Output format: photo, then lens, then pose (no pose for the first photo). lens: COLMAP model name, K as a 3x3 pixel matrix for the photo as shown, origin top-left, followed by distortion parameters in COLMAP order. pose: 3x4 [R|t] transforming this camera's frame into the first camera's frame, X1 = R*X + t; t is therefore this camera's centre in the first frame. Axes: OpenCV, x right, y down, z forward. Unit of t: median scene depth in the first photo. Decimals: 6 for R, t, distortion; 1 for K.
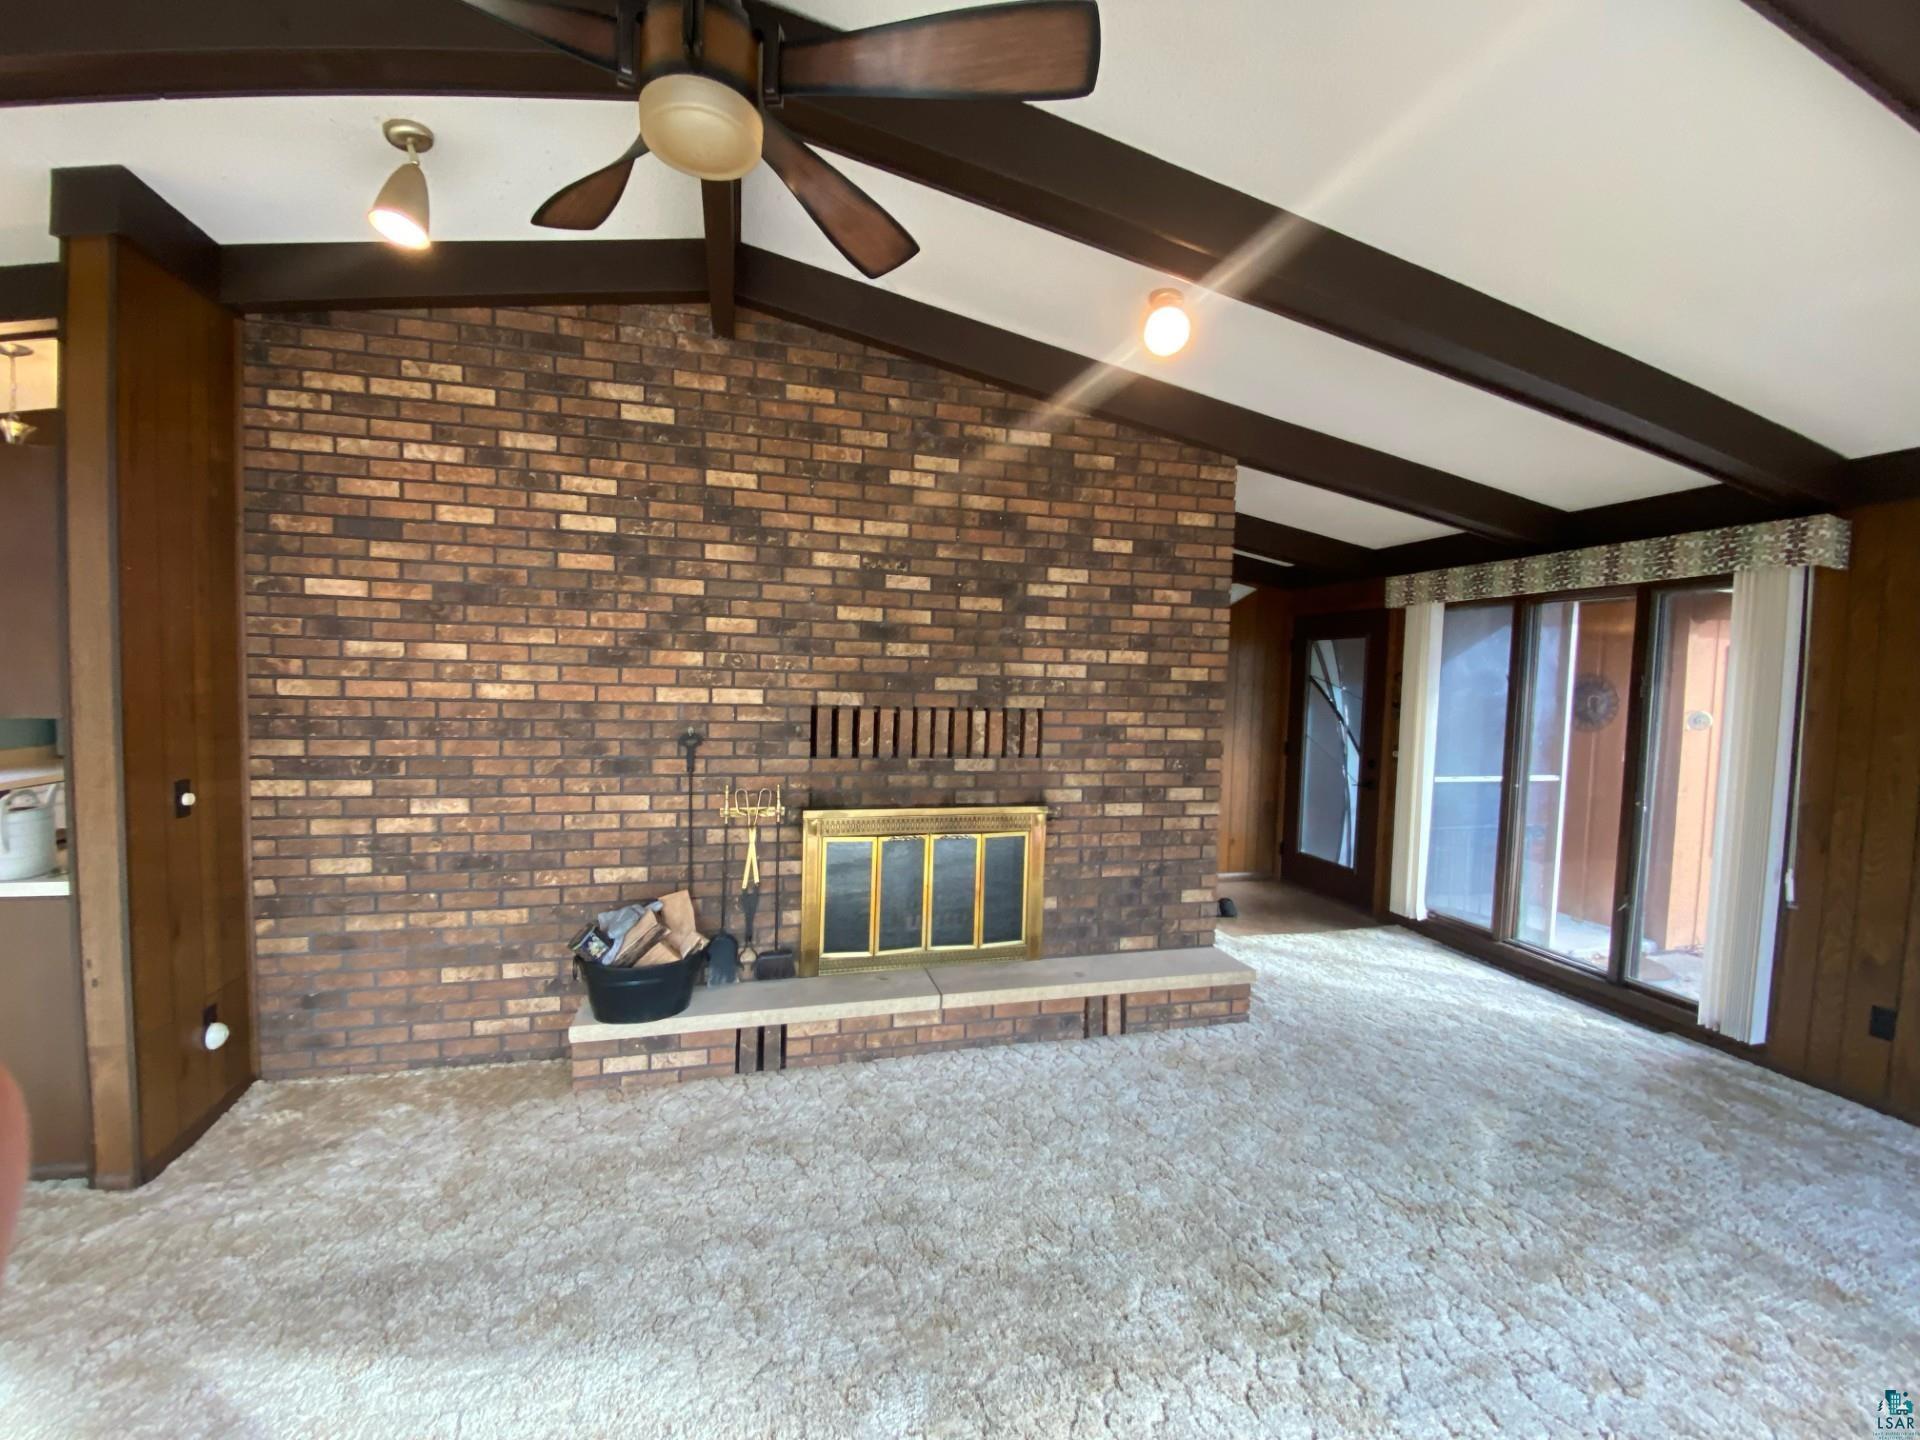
lens RADIAL K [[775.5, 0, 960.9], [0, 775.5, 730.7], [0, 0, 1]] dist [0.001231, -0.013144]
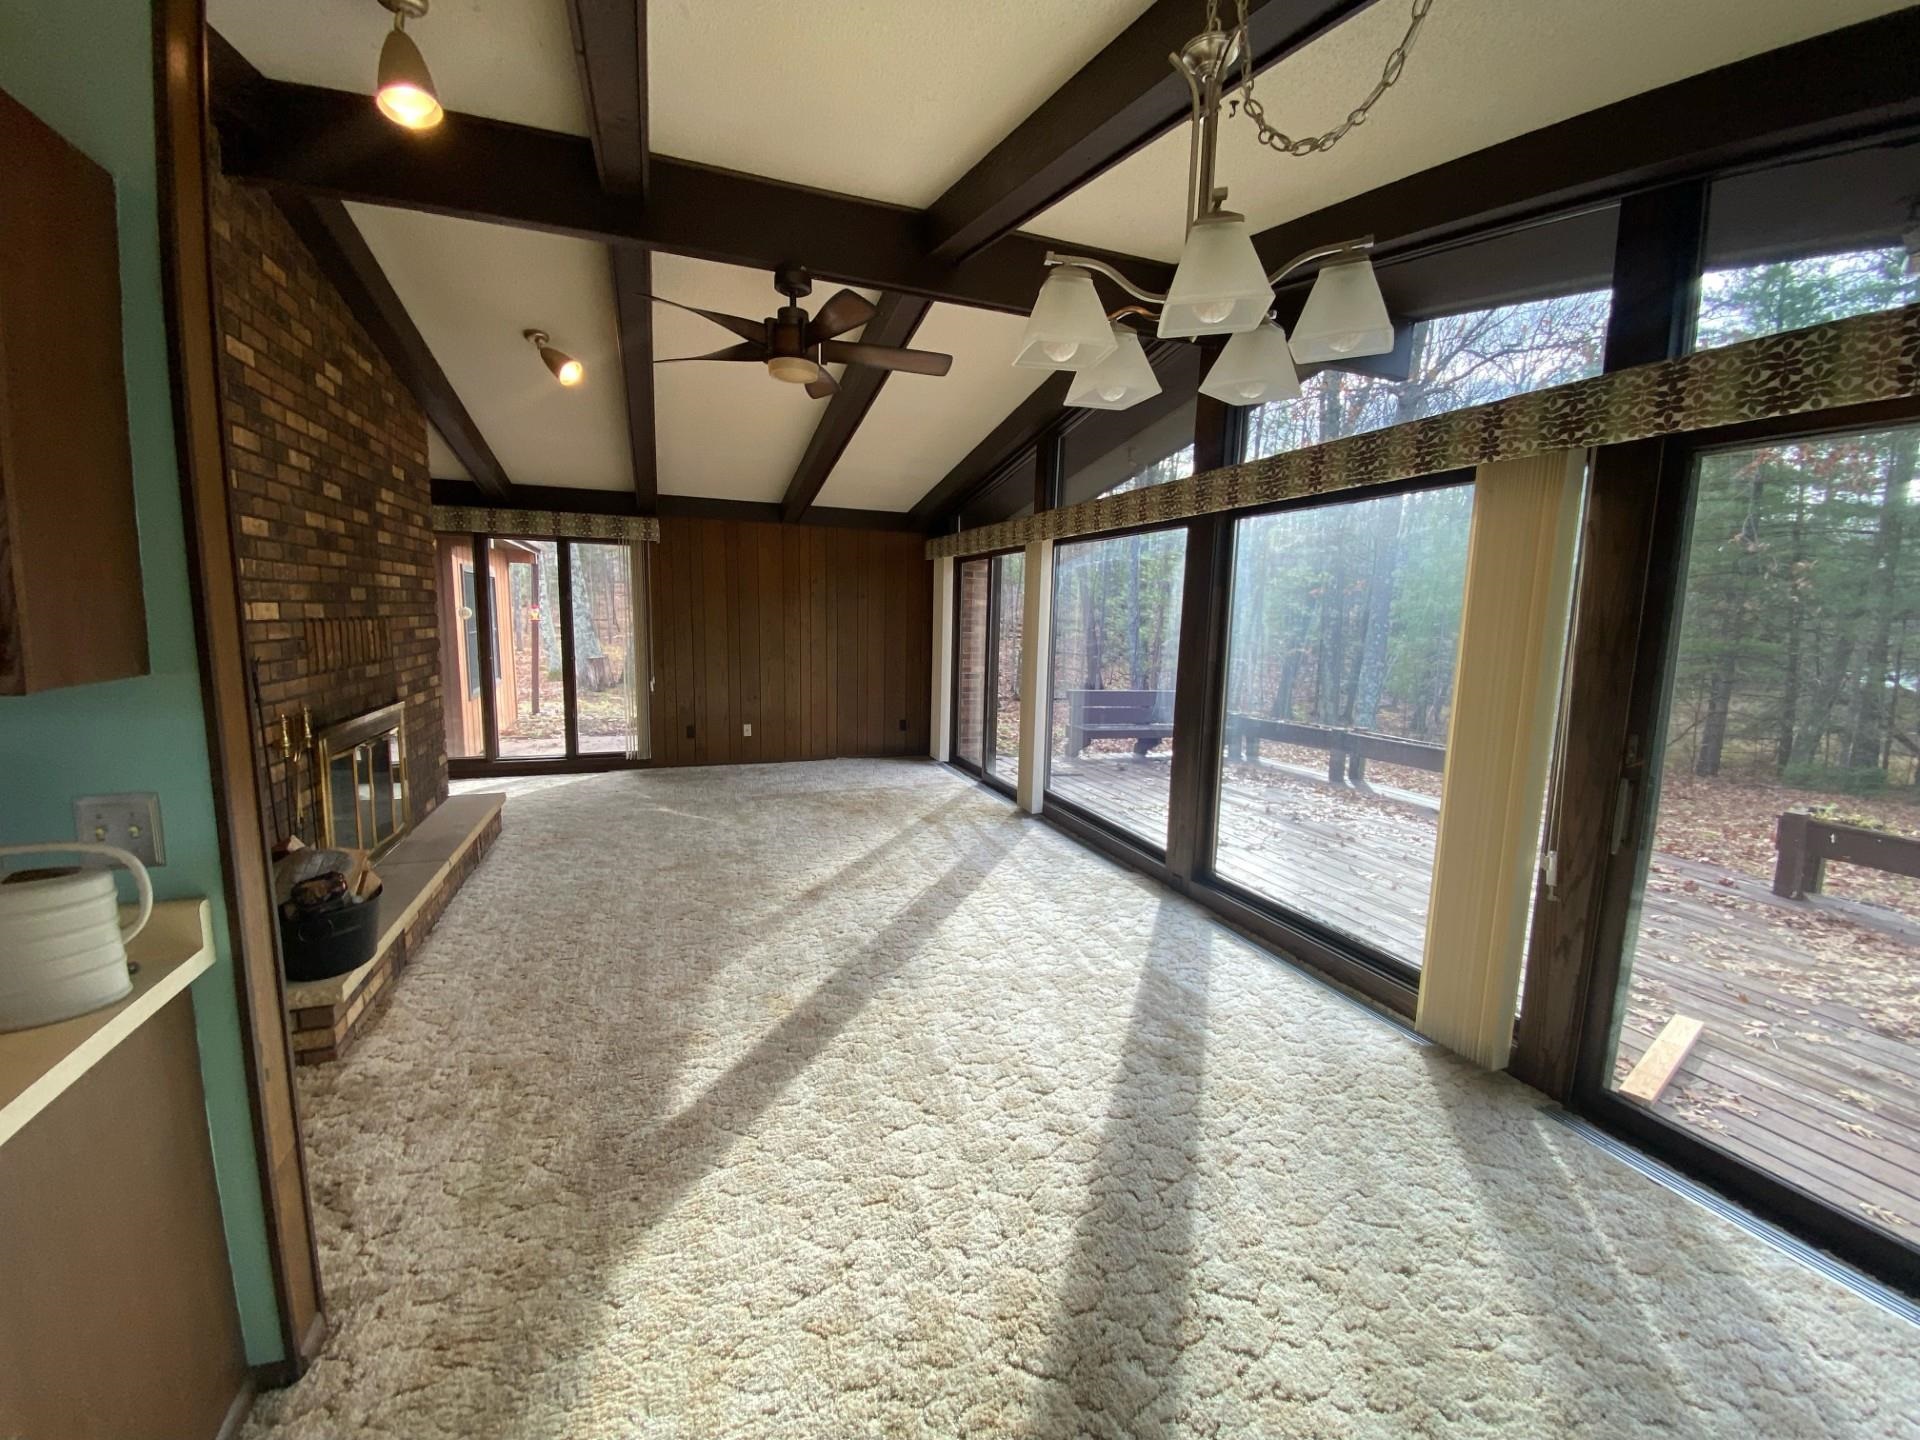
lens RADIAL K [[789.6, 0, 960.0], [0, 789.6, 720.0], [0, 0, 1]] dist [0.000940, -0.000051]
pose [[-0.113304, -0.159163, 0.980729, -1.117437], [0.041893, 0.985442, 0.164768, -0.031510], [-0.992677, 0.059754, -0.104986, 0.296813]]
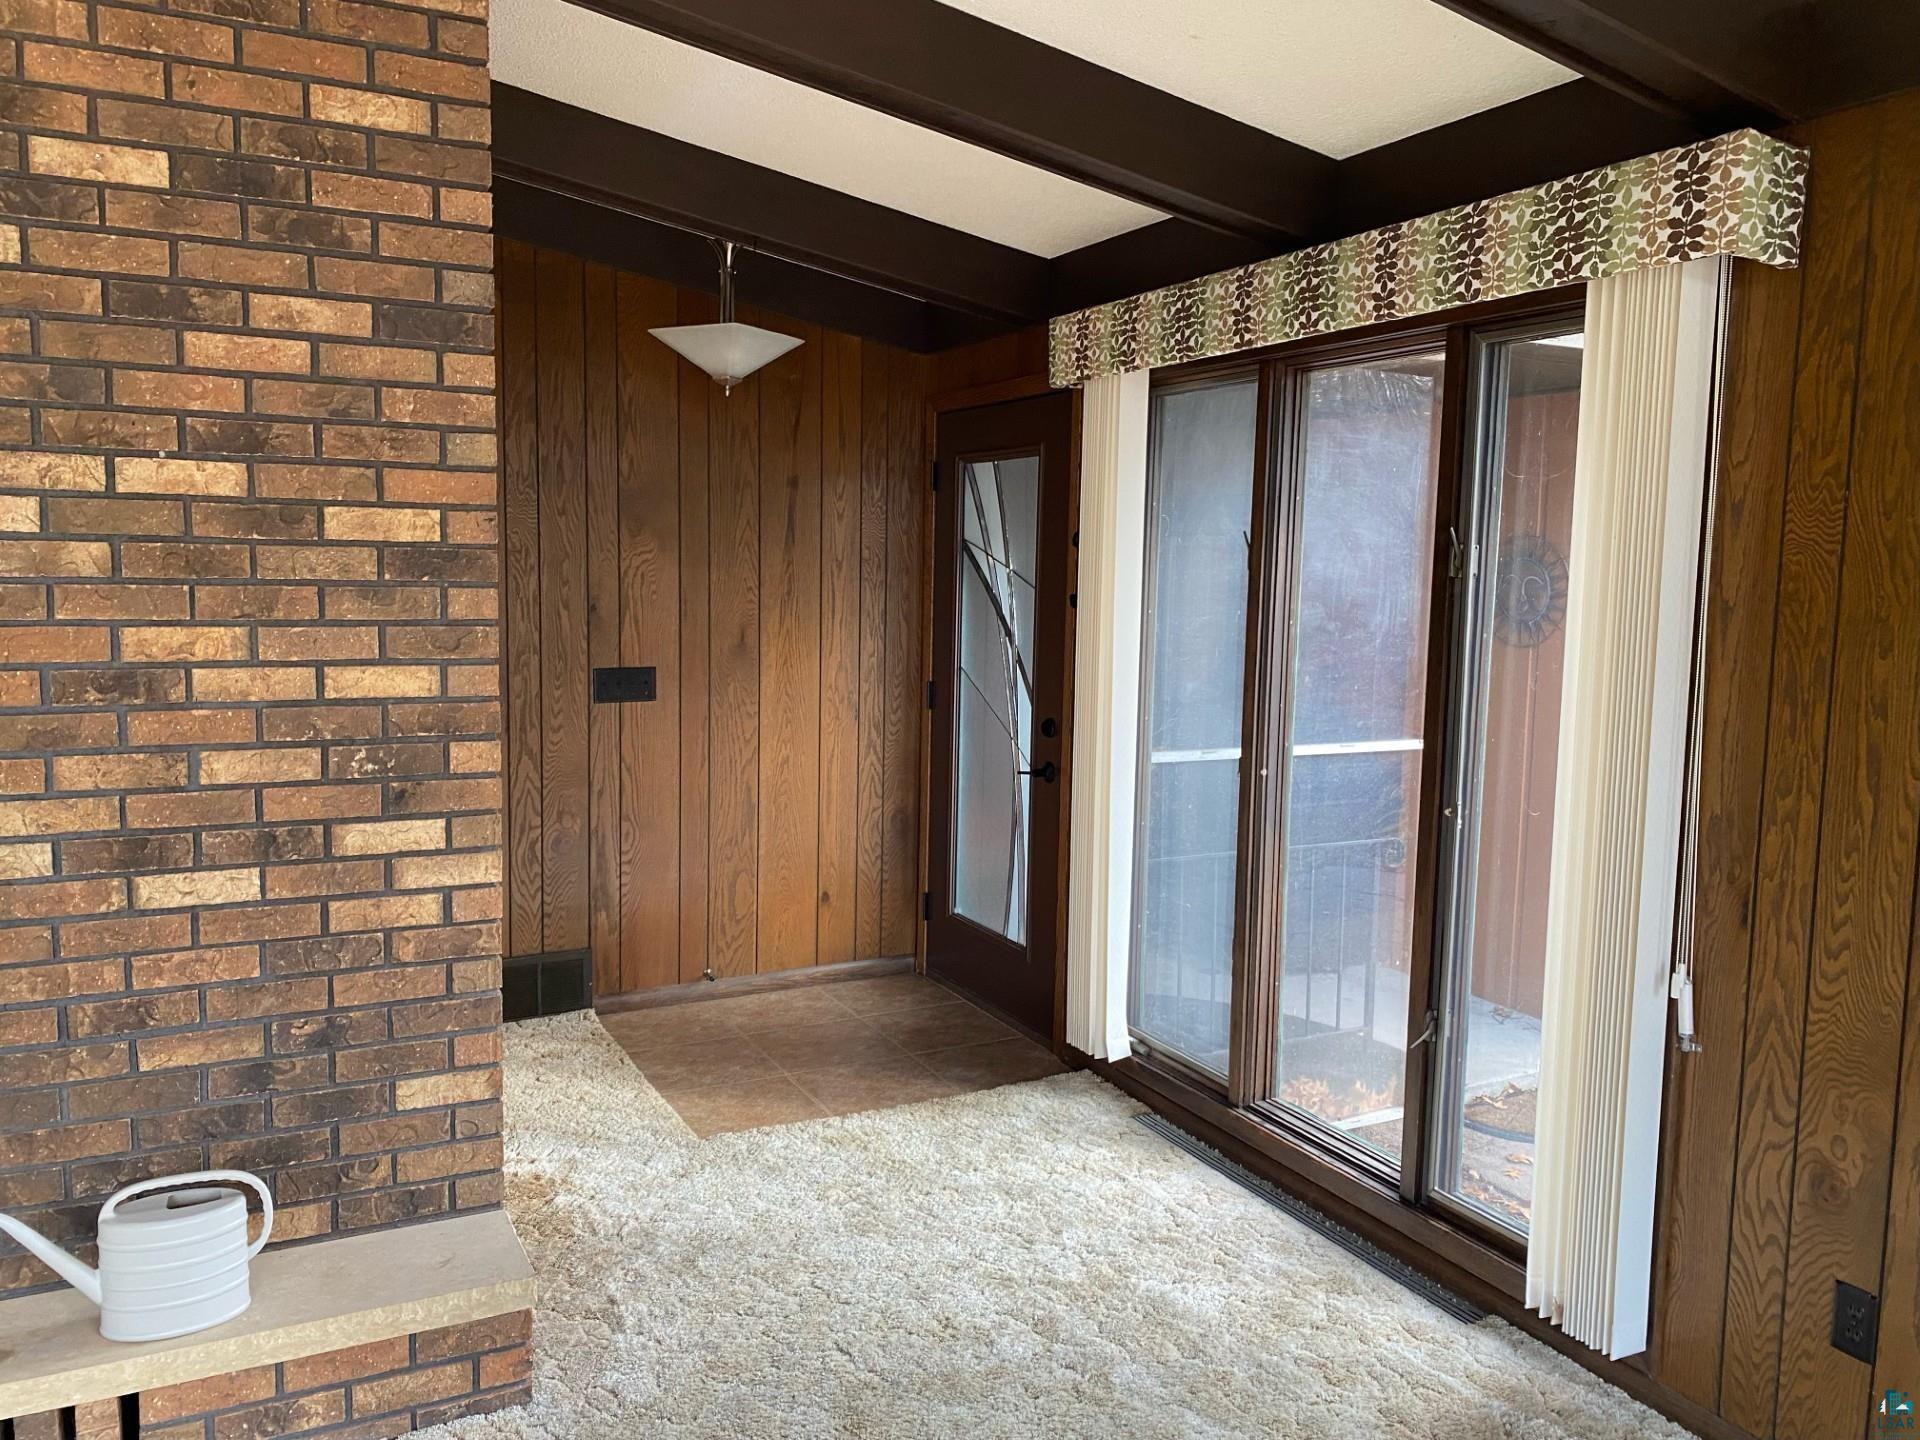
lens RADIAL K [[1461.6, 0, 961.7], [0, 1461.6, 723.6], [0, 0, 1]] dist [0.007253, 0.001161]
pose [[0.972929, -0.030639, 0.229063, 0.408801], [0.019839, 0.998587, 0.049306, -0.005082], [-0.230249, -0.043427, 0.972162, 0.231649]]
